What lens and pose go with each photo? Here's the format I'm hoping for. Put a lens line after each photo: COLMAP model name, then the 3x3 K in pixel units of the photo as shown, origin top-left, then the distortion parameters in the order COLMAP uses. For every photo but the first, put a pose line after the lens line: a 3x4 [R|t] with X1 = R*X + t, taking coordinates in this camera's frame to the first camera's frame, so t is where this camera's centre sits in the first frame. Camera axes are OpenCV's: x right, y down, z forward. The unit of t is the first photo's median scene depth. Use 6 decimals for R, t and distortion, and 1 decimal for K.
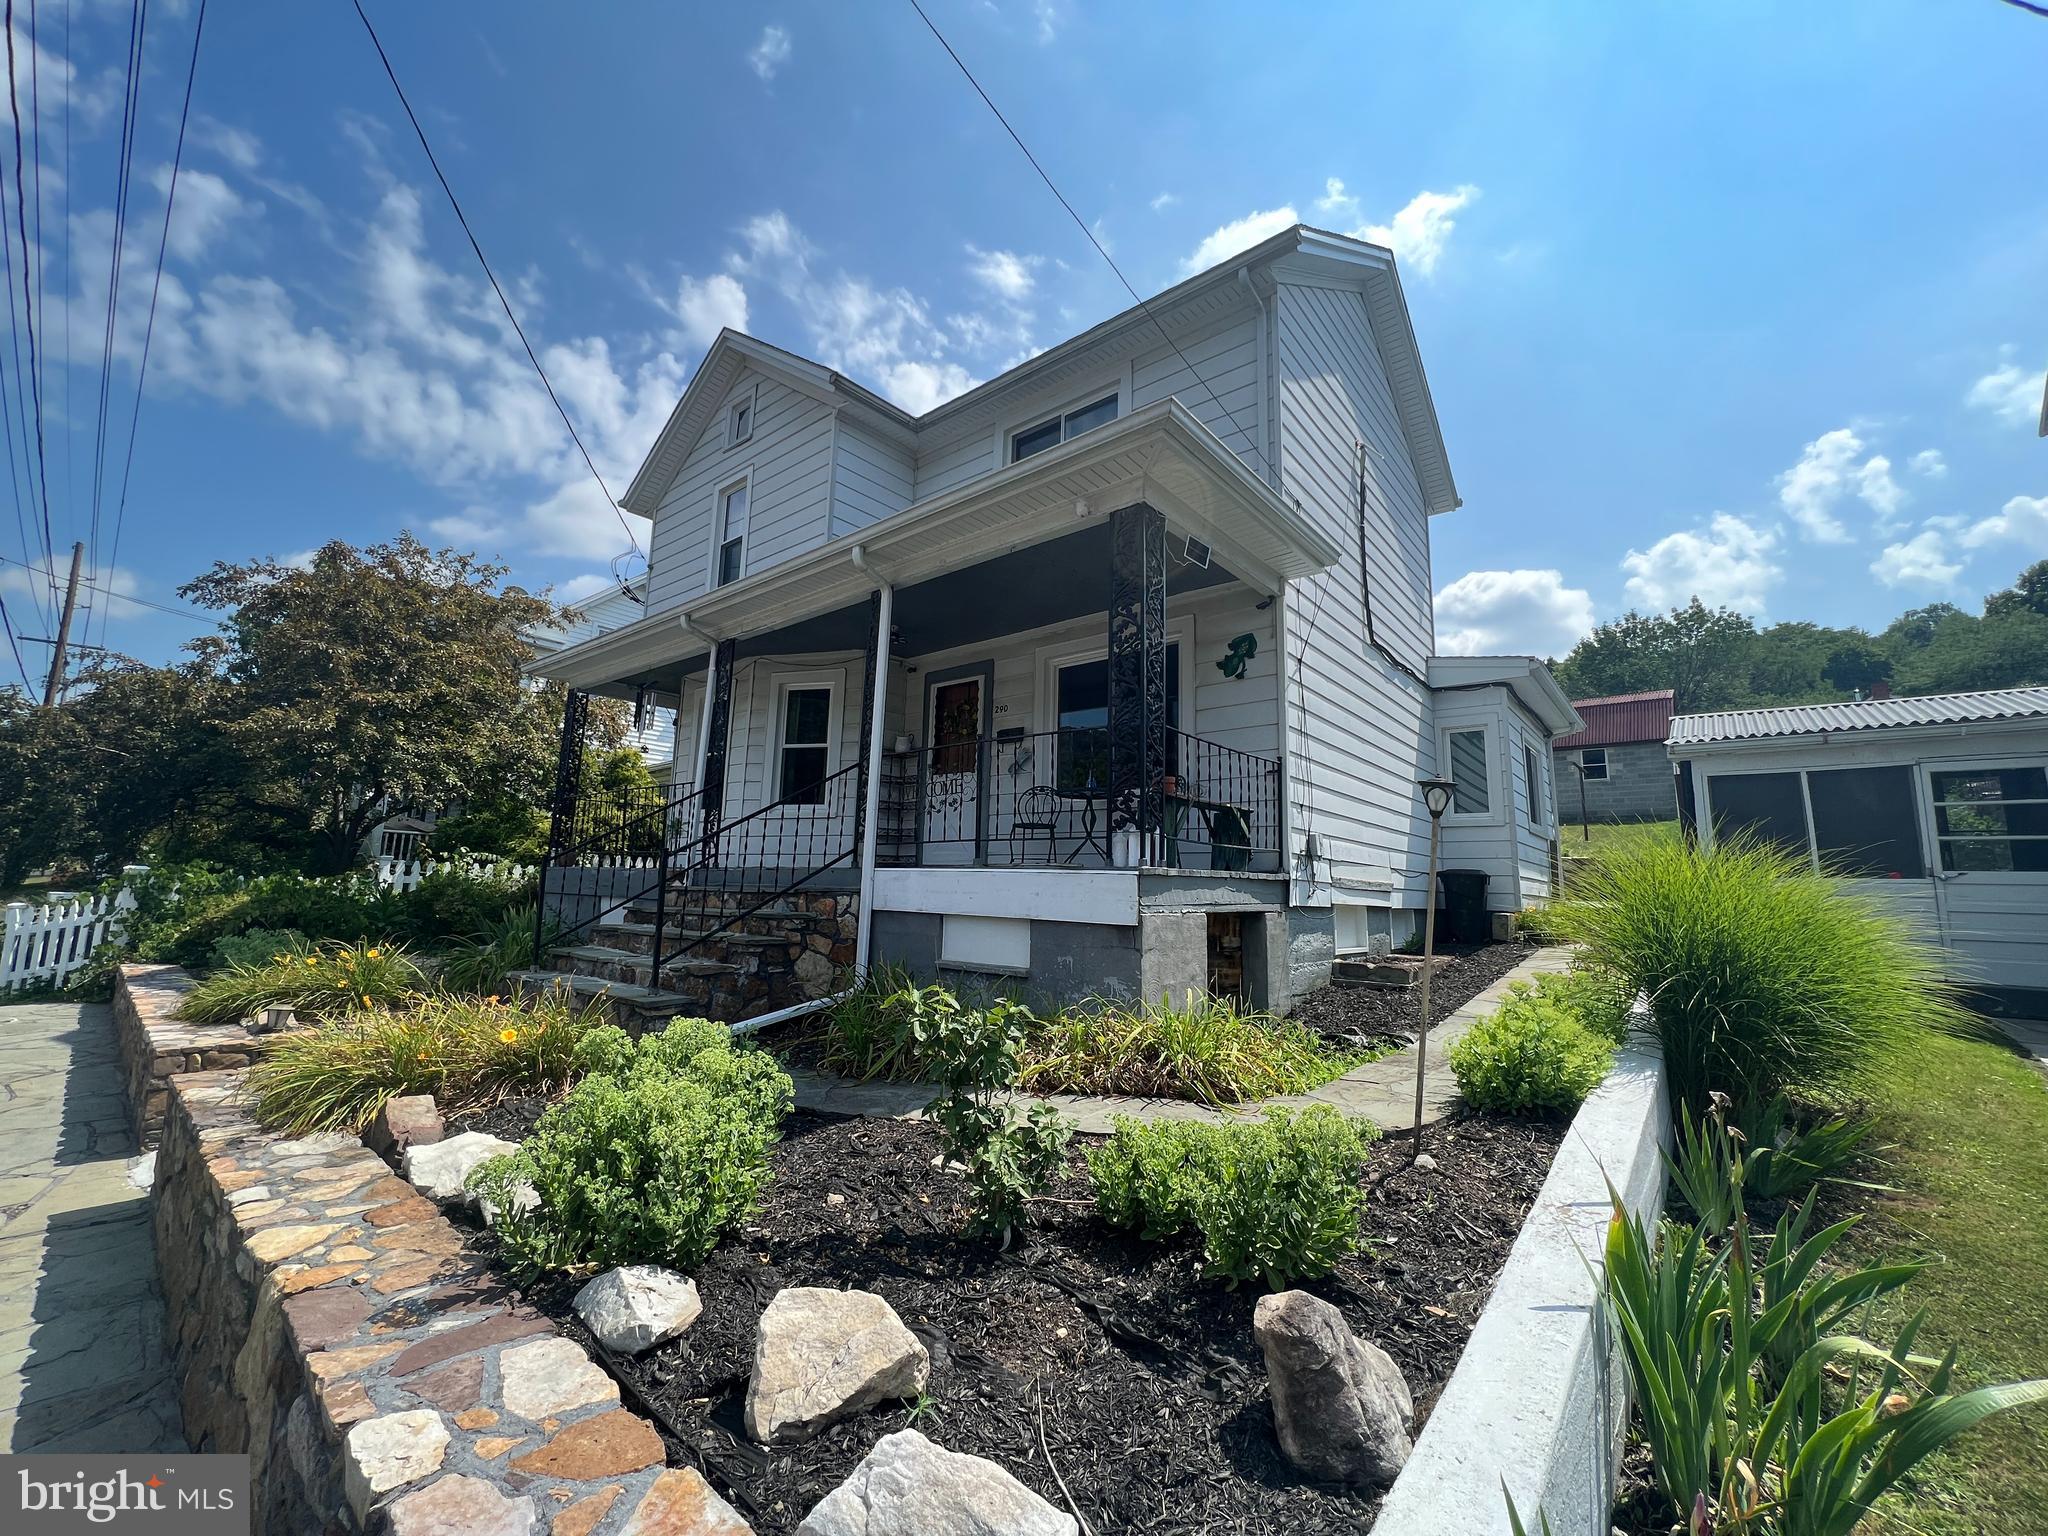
lens RADIAL K [[820.1, 0, 1019.1], [0, 820.1, 761.6], [0, 0, 1]] dist [-0.001482, 0.000264]
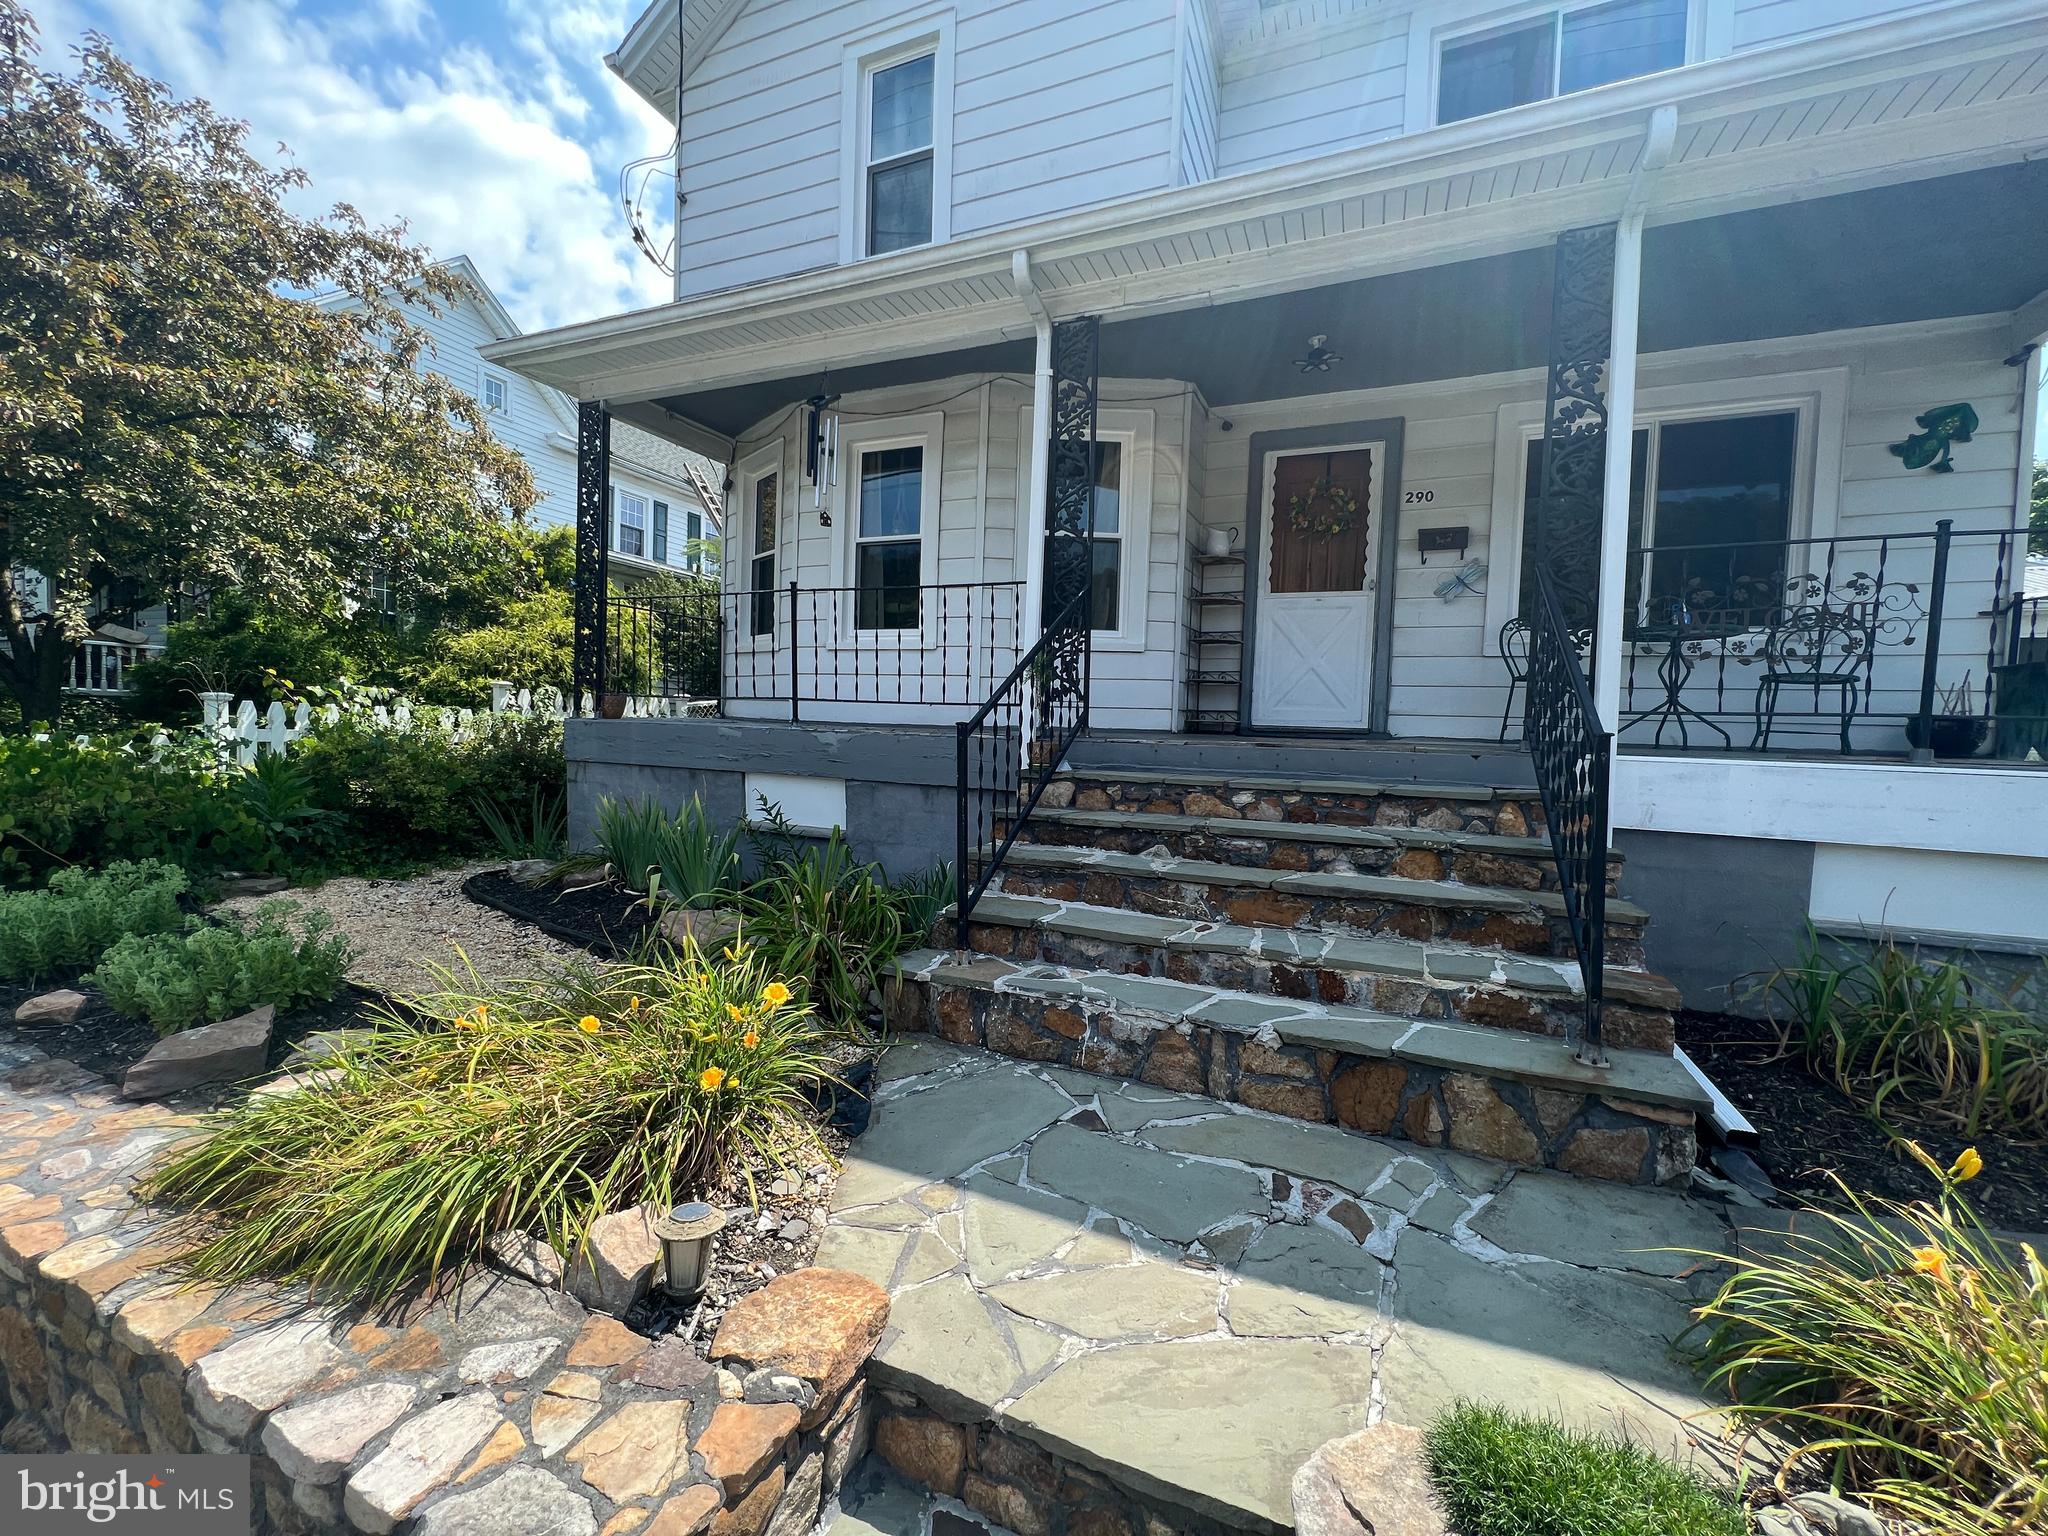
lens RADIAL K [[820.1, 0, 1019.1], [0, 820.1, 761.6], [0, 0, 1]] dist [-0.001482, 0.000264]
pose [[0.958441, -0.005555, 0.285236, -0.487912], [-0.052841, 0.979054, 0.196624, 0.030123], [-0.280354, -0.203525, 0.938072, 0.393857]]
